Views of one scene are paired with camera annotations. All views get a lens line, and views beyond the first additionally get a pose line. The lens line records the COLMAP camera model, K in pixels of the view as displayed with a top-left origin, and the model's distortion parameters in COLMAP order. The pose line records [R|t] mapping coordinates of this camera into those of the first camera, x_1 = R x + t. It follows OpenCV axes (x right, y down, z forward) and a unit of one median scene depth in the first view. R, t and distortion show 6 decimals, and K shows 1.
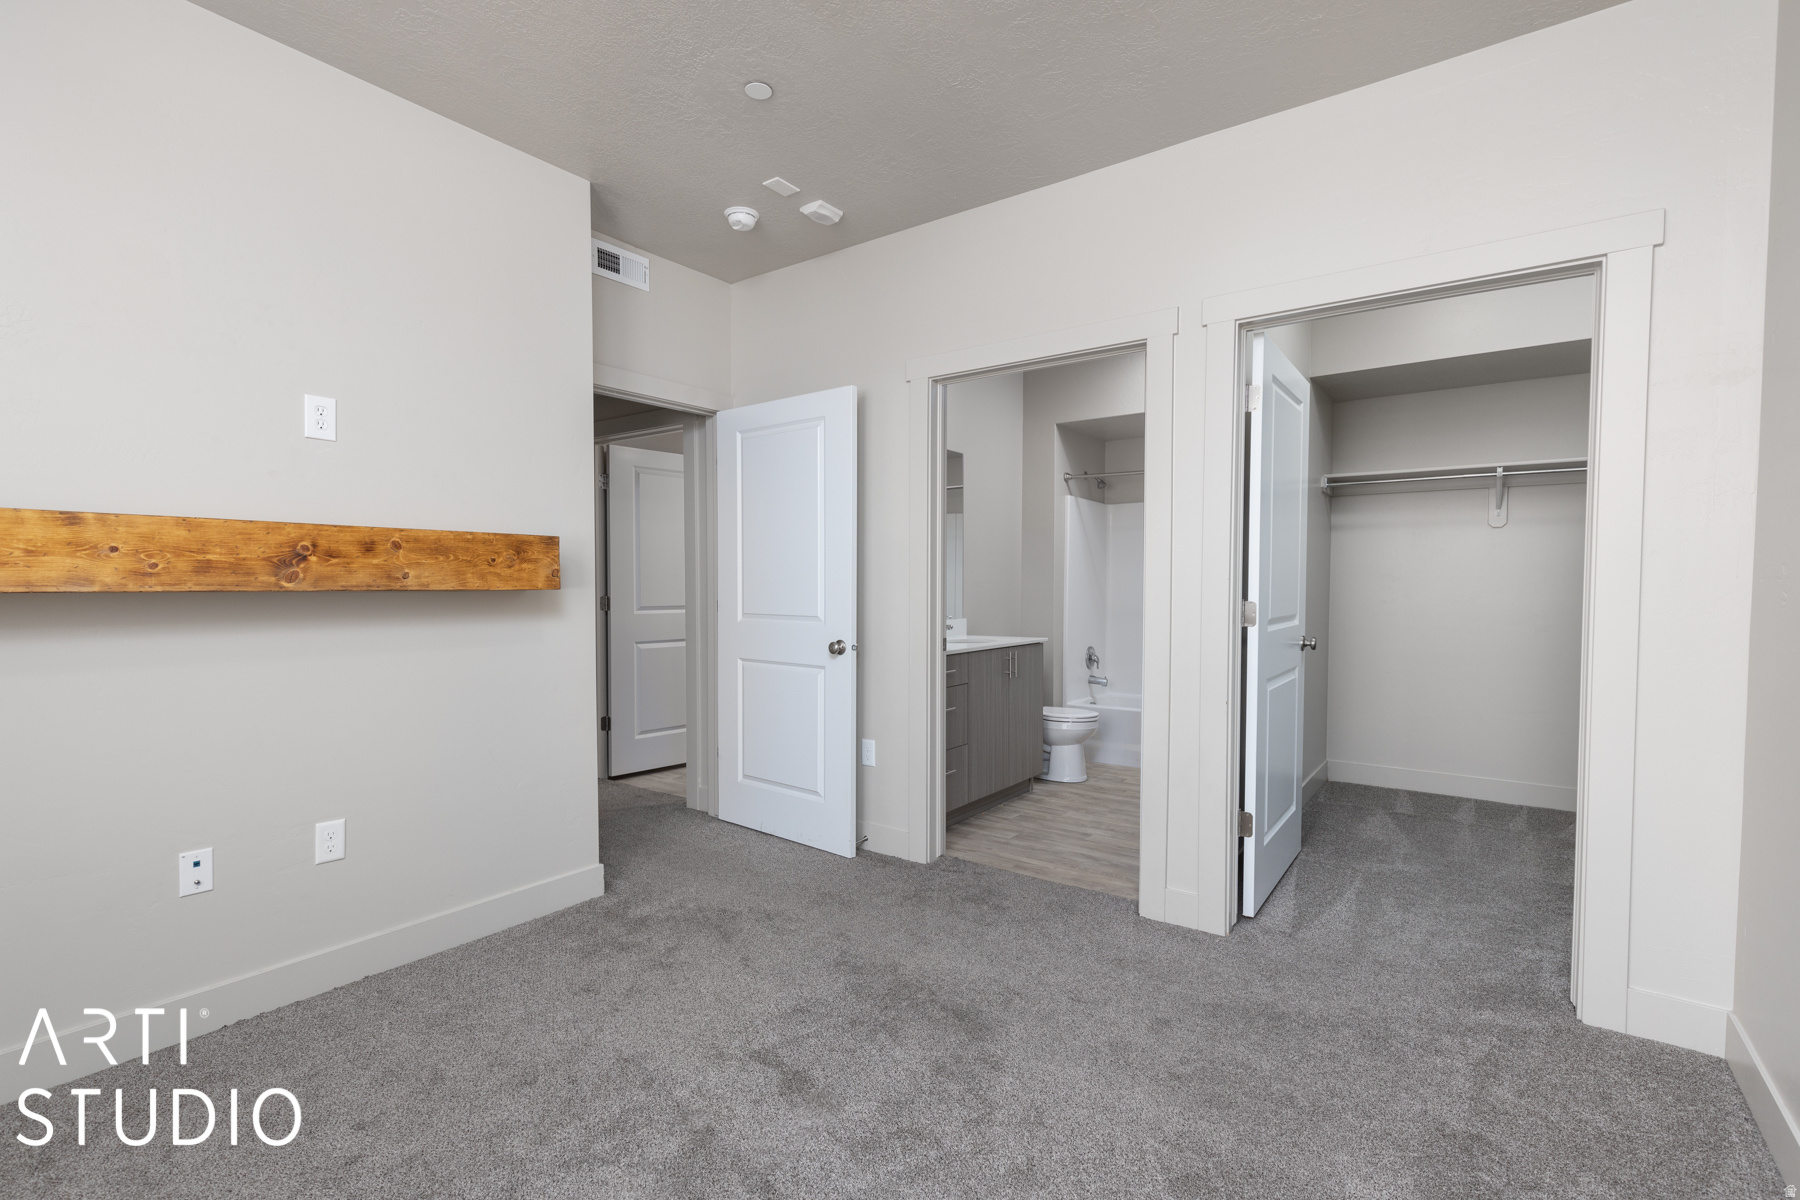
lens RADIAL K [[826.8, 0, 890.1], [0, 826.8, 607.7], [0, 0, 1]] dist [0.005142, -0.000254]
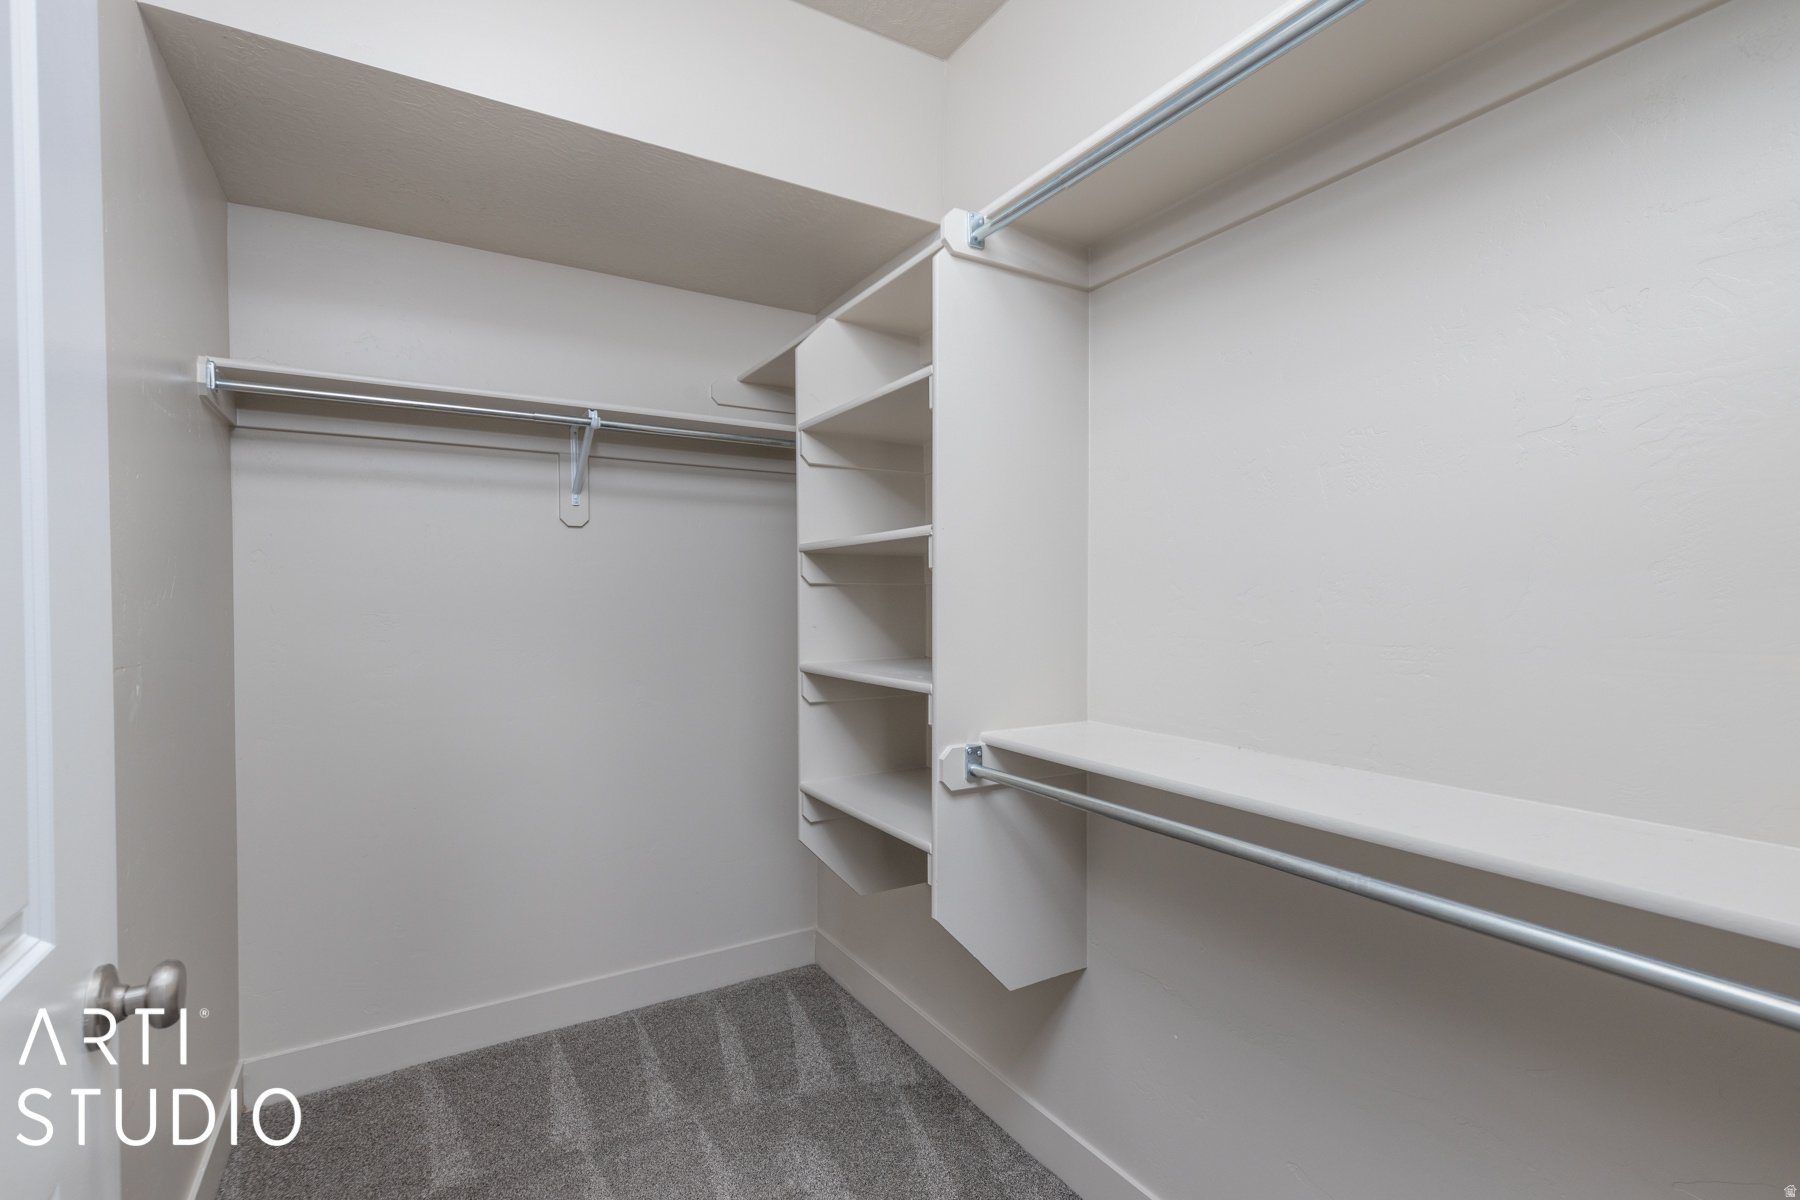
lens RADIAL K [[801.0, 0, 910.1], [0, 801.0, 628.9], [0, 0, 1]] dist [-0.002344, -0.000350]
pose [[0.367058, -0.036024, 0.929500, 0.327596], [0.009428, 0.999343, 0.035008, -0.045408], [-0.930150, -0.004087, 0.367156, 0.618779]]
